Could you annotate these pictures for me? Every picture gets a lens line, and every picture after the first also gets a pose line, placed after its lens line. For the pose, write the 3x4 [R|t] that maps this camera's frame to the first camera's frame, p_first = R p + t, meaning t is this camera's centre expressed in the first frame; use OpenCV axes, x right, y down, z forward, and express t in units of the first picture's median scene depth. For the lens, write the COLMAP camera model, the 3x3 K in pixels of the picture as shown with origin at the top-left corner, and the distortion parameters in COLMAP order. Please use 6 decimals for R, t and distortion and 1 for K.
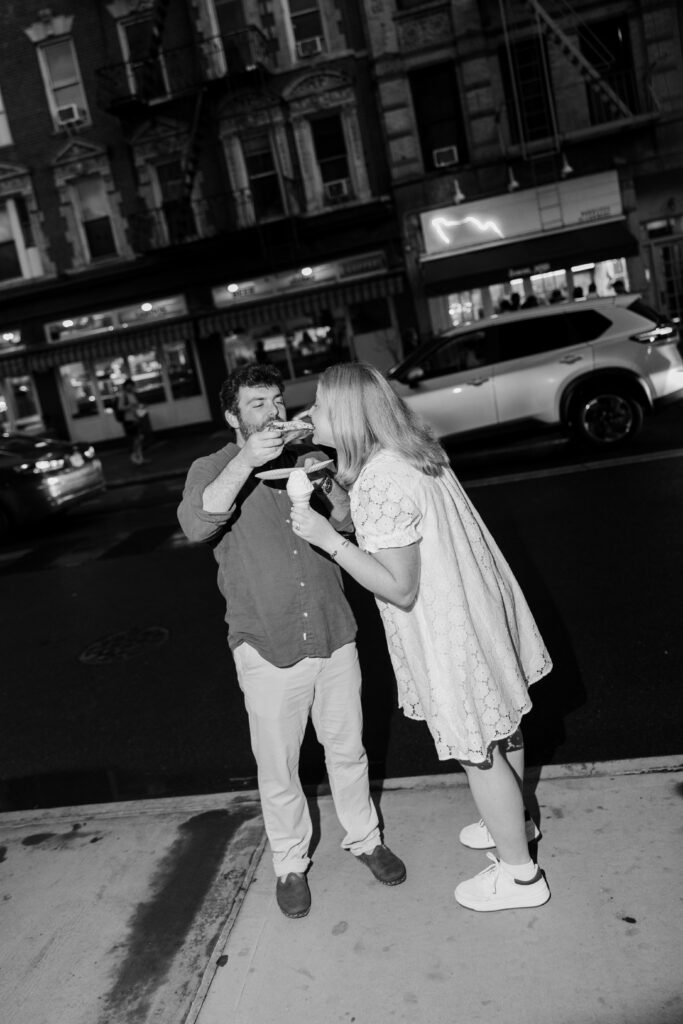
lens RADIAL K [[1206.0, 0, 309.3], [0, 1206.0, 511.6], [0, 0, 1]] dist [0.005219, 0.001555]
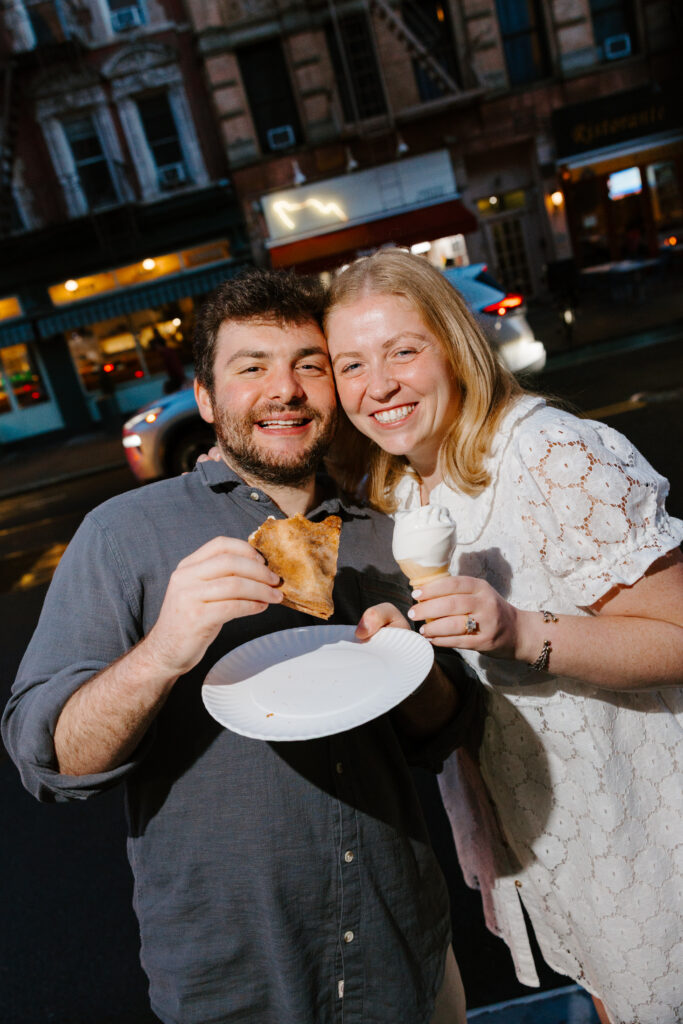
lens RADIAL K [[737.0, 0, 313.3], [0, 737.0, 505.5], [0, 0, 1]] dist [-0.007585, -0.002994]
pose [[0.967953, -0.112511, 0.224517, -0.029541], [0.099276, 0.992635, 0.069431, -0.036242], [-0.230675, -0.044917, 0.971994, 0.398137]]
